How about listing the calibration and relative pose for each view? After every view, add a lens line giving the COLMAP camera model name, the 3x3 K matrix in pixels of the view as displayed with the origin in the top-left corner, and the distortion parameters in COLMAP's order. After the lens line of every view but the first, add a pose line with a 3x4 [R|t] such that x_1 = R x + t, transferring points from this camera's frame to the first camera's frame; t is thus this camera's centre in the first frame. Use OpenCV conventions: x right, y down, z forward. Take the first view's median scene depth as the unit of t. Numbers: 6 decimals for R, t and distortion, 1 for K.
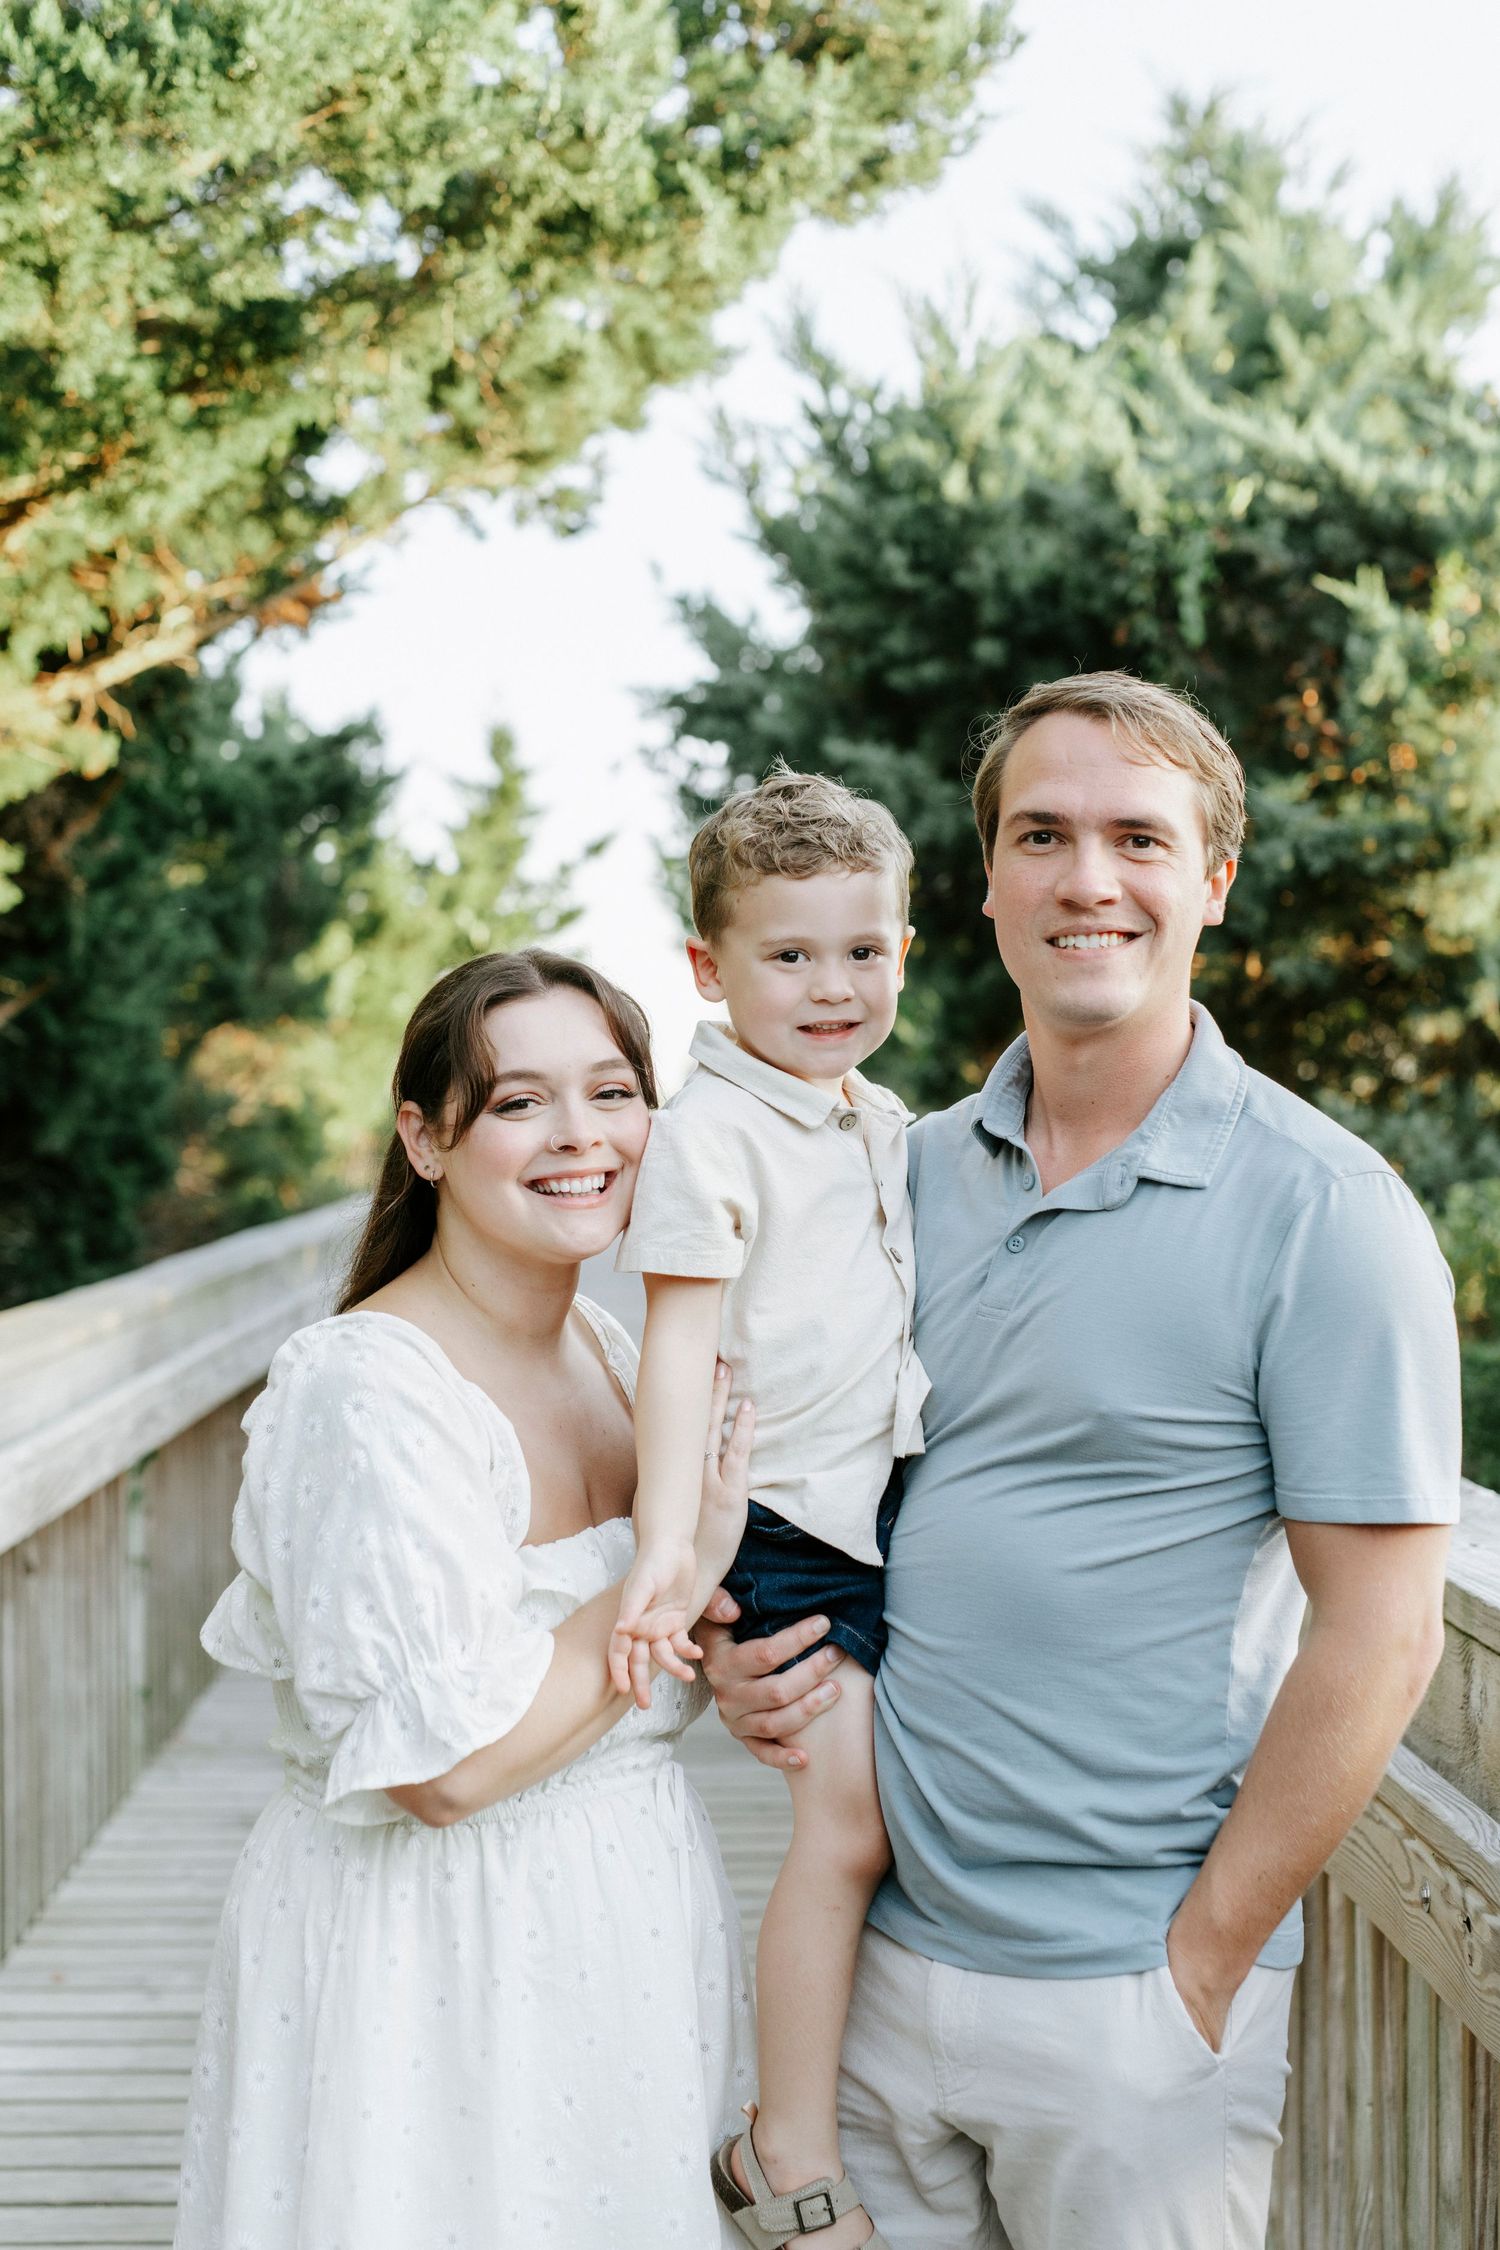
lens RADIAL K [[3705.8, 0, 750.0], [0, 3705.8, 1125.0], [0, 0, 1]] dist [-0.014817, -0.045934]
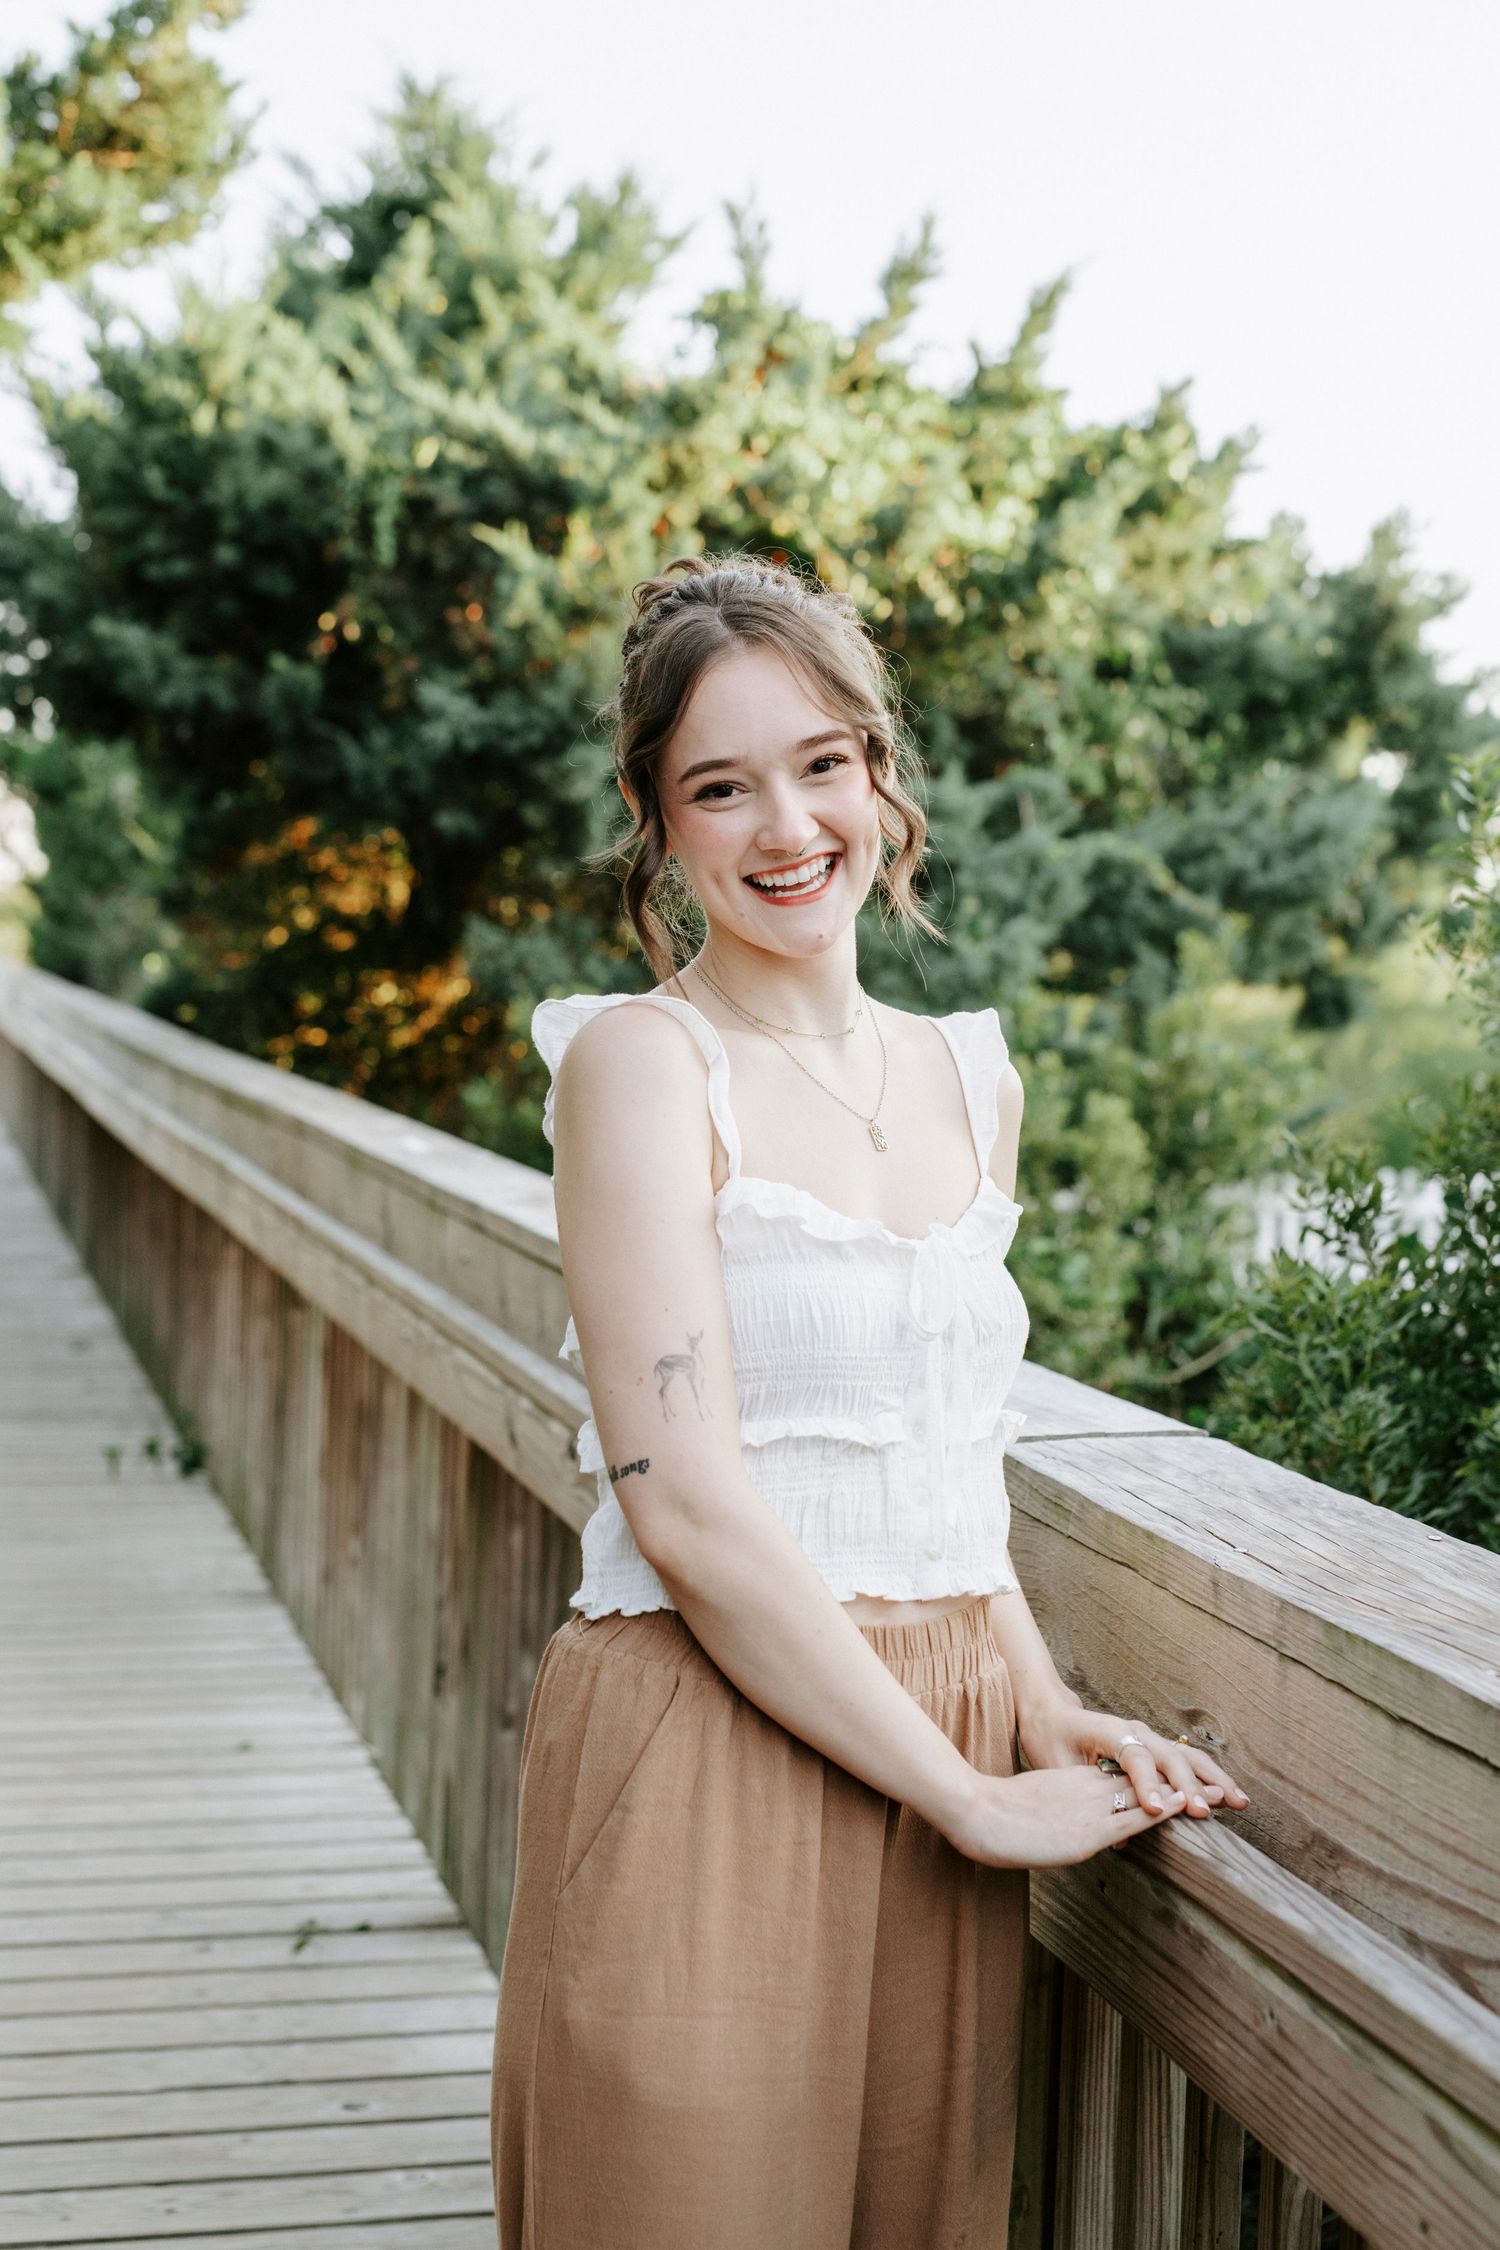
lens RADIAL K [[3589.3, 0, 748.7], [0, 3589.3, 997.0], [0, 0, 1]] dist [-0.017675, 0.071941]
pose [[0.977359, 0.037003, 0.208326, -0.010531], [-0.040590, 0.999092, 0.012968, -0.000857], [-0.207657, -0.021130, 0.977974, -0.233589]]
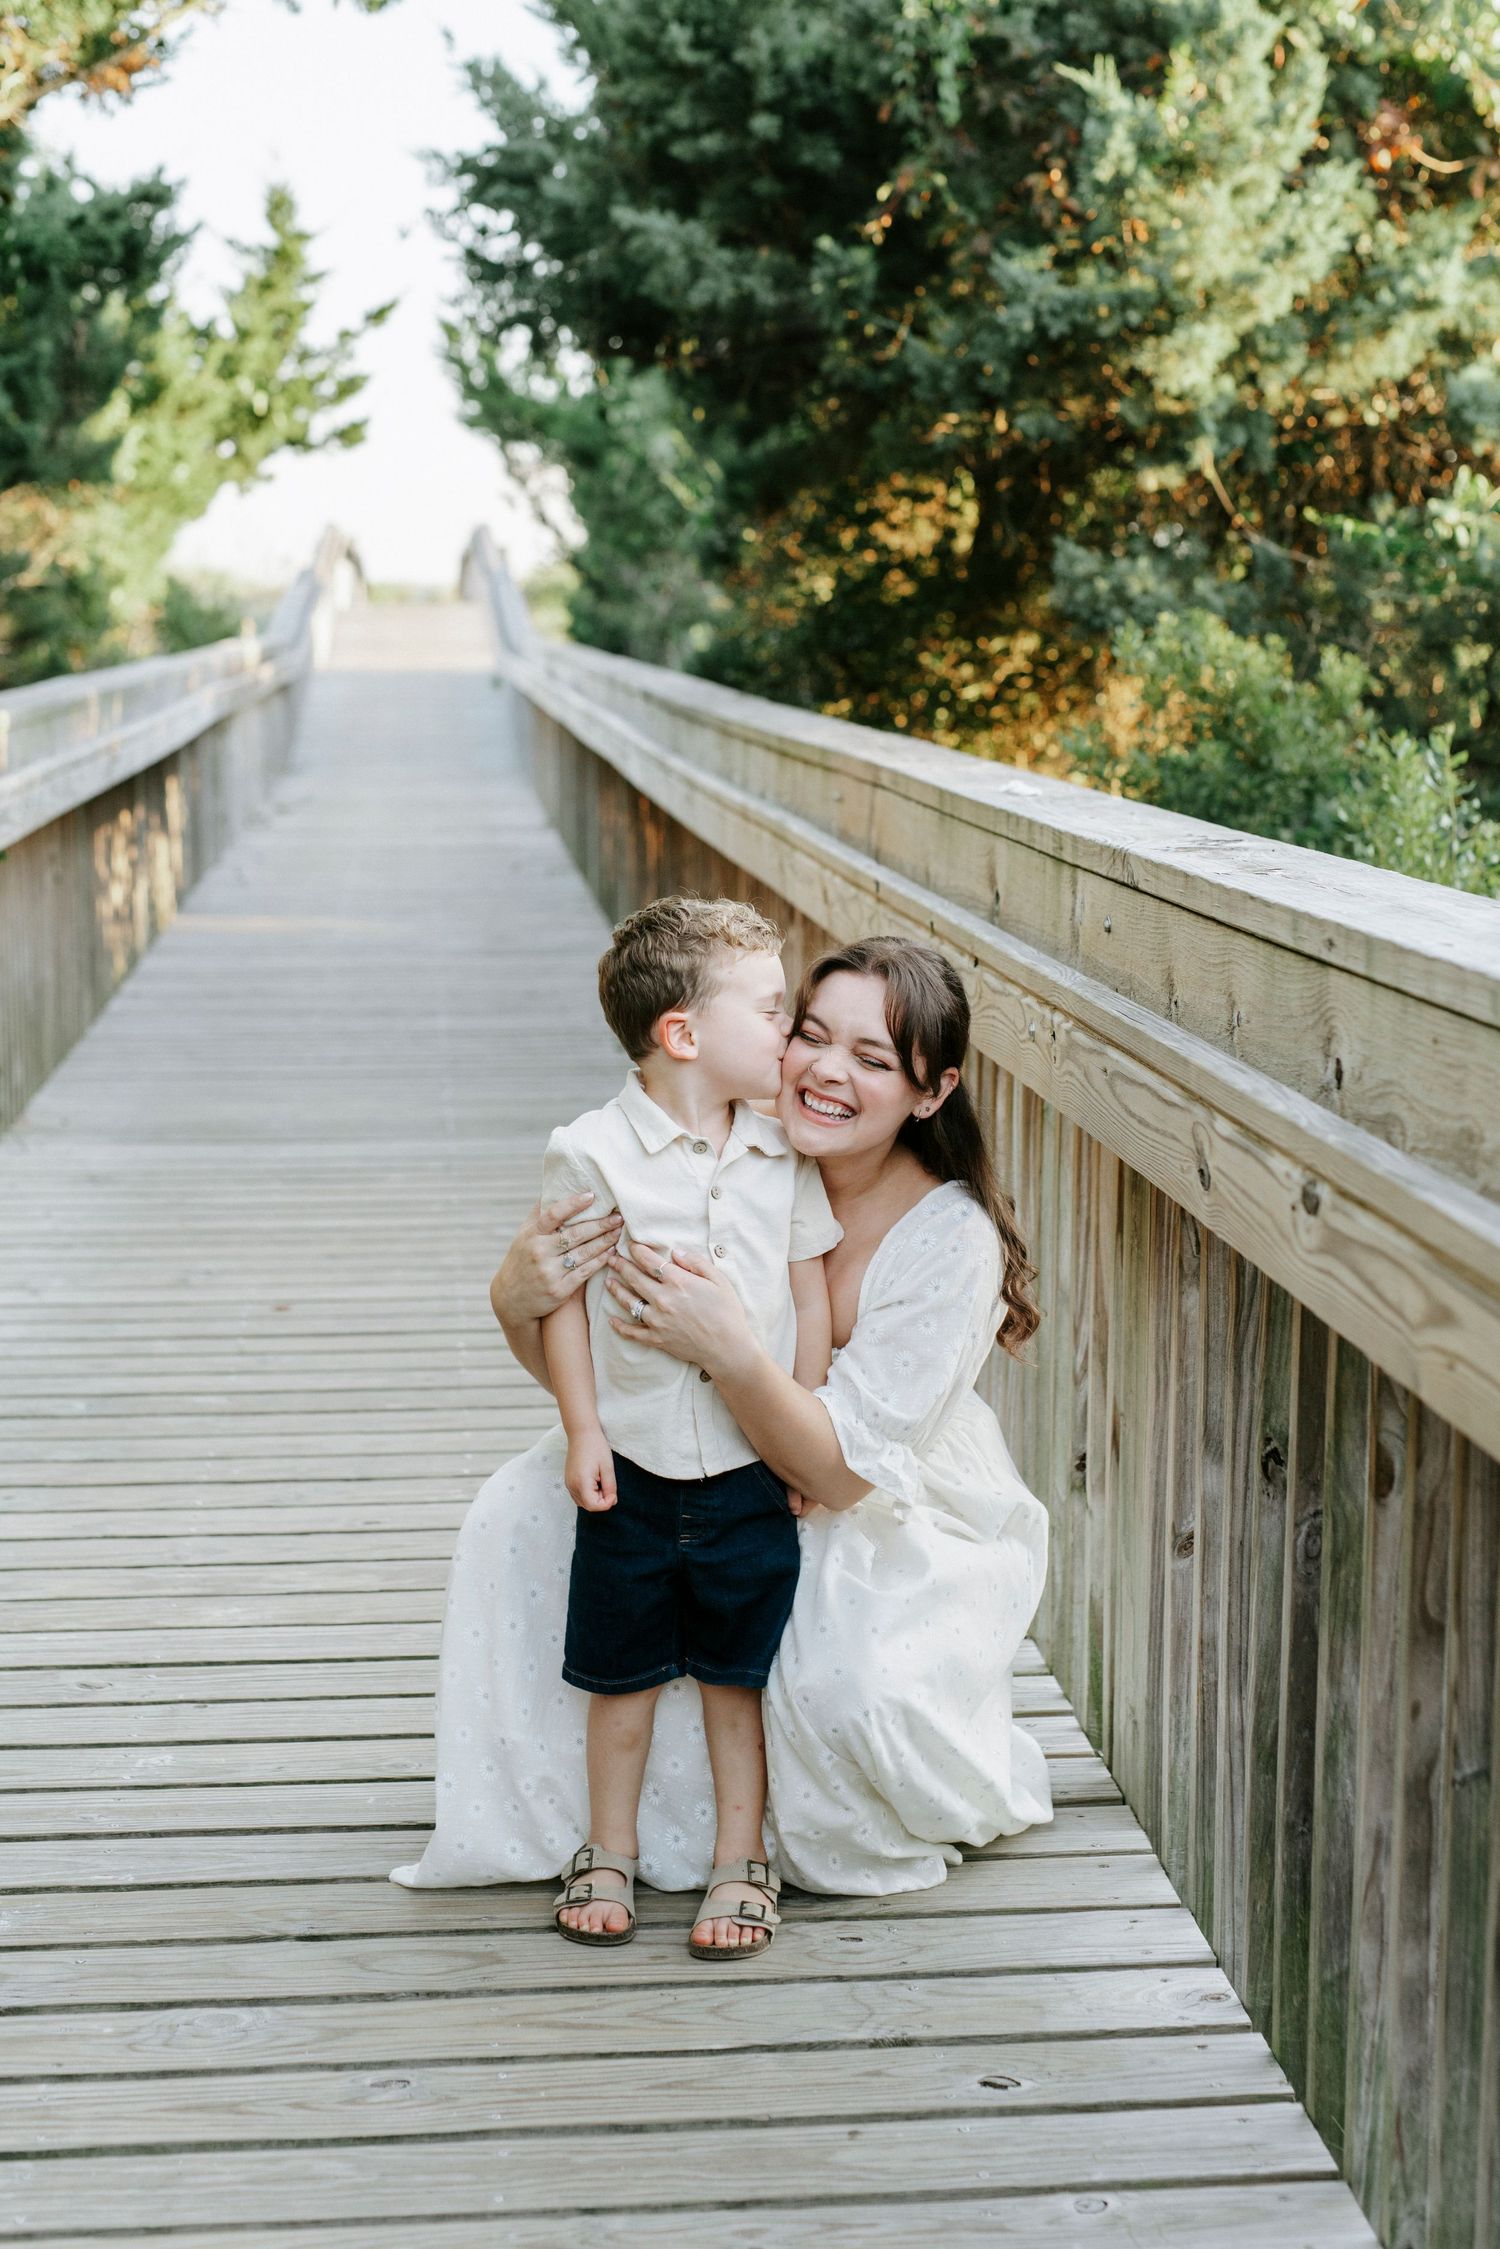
lens RADIAL K [[3704.2, 0, 750.0], [0, 3704.2, 1124.5], [0, 0, 1]] dist [-0.014817, -0.045934]
pose [[0.998234, 0.002358, 0.059365, -0.003336], [-0.010570, 0.990321, 0.138391, 0.011949], [-0.058464, -0.138774, 0.988597, -0.110985]]
